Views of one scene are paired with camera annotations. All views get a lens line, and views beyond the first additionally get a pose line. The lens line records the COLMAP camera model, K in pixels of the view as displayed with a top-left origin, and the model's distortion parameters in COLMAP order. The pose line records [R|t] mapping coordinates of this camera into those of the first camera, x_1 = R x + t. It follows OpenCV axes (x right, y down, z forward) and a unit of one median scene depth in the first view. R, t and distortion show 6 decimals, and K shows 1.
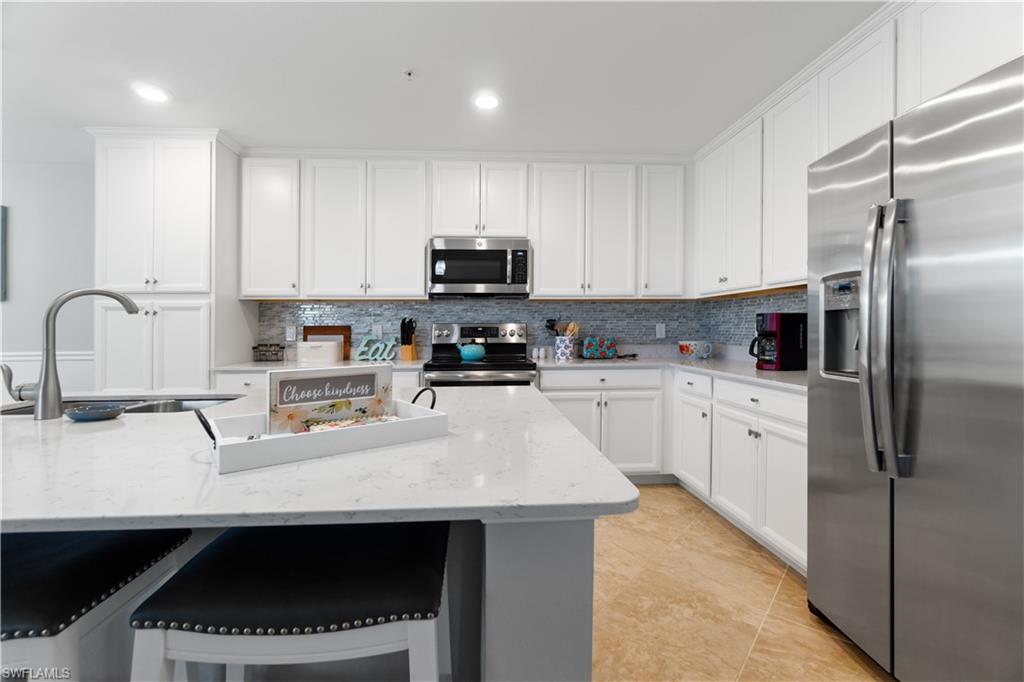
lens RADIAL K [[438.7, 0, 501.6], [0, 438.7, 329.0], [0, 0, 1]] dist [-0.002688, -0.000767]
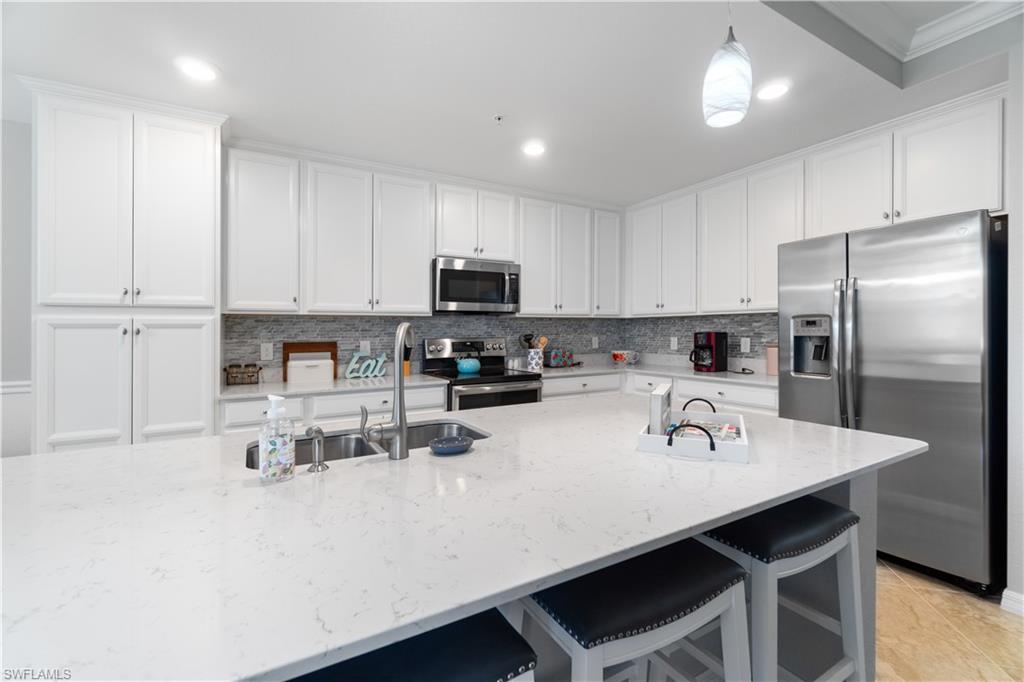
lens RADIAL K [[438.7, 0, 501.5], [0, 438.7, 333.3], [0, 0, 1]] dist [-0.002688, -0.000767]
pose [[0.899159, -0.004014, 0.437604, -0.464837], [0.003651, 0.999992, 0.001669, -0.027747], [-0.437607, 0.000097, 0.899166, -0.000101]]
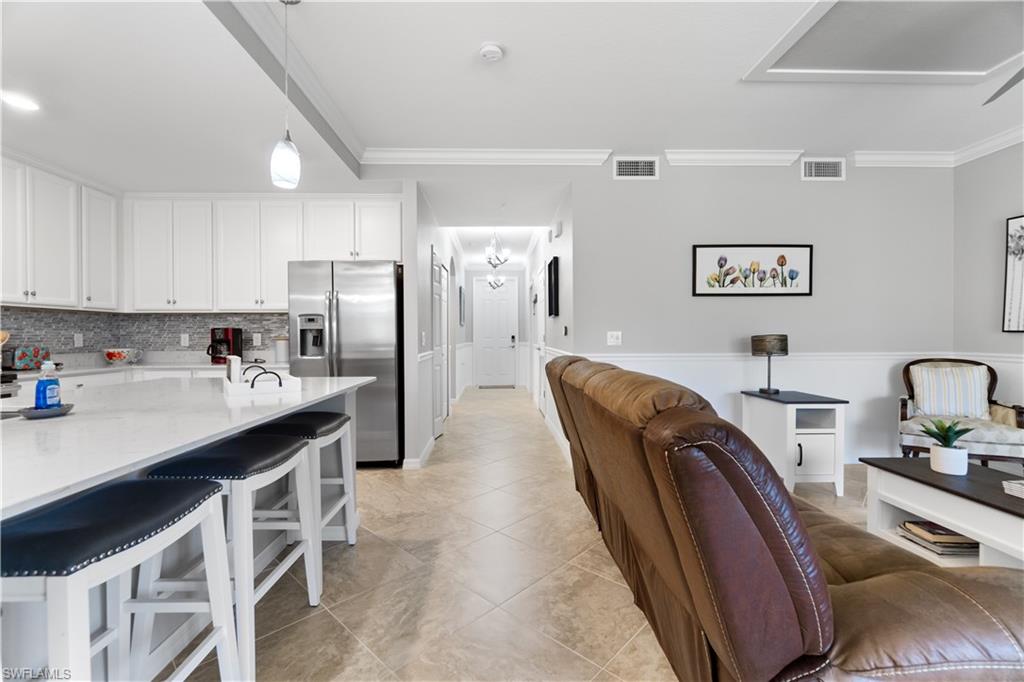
lens RADIAL K [[438.7, 0, 504.4], [0, 438.7, 345.5], [0, 0, 1]] dist [-0.002688, -0.000767]
pose [[0.038923, -0.017515, 0.999089, -0.723126], [0.004926, 0.999838, 0.017336, 0.004234], [-0.999230, 0.004247, 0.039003, -0.075219]]
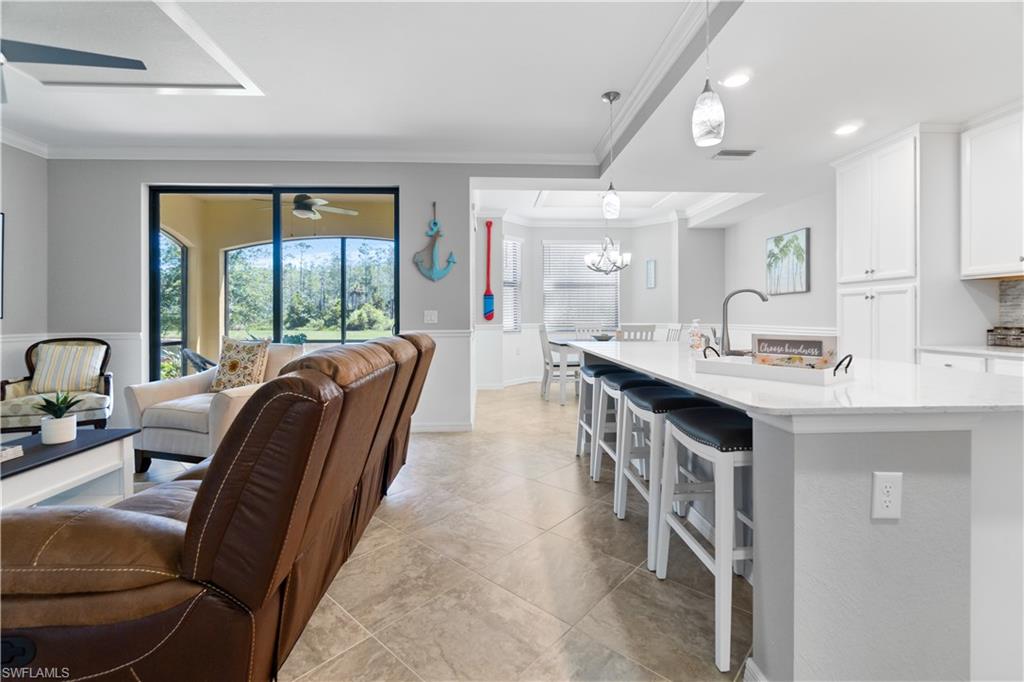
lens RADIAL K [[438.7, 0, 511.1], [0, 438.7, 310.6], [0, 0, 1]] dist [-0.002688, -0.000767]
pose [[-0.003259, -0.004415, -0.999985, 0.360190], [0.003579, 0.999984, -0.004426, 0.001966], [0.999988, -0.003594, -0.003243, 0.002747]]
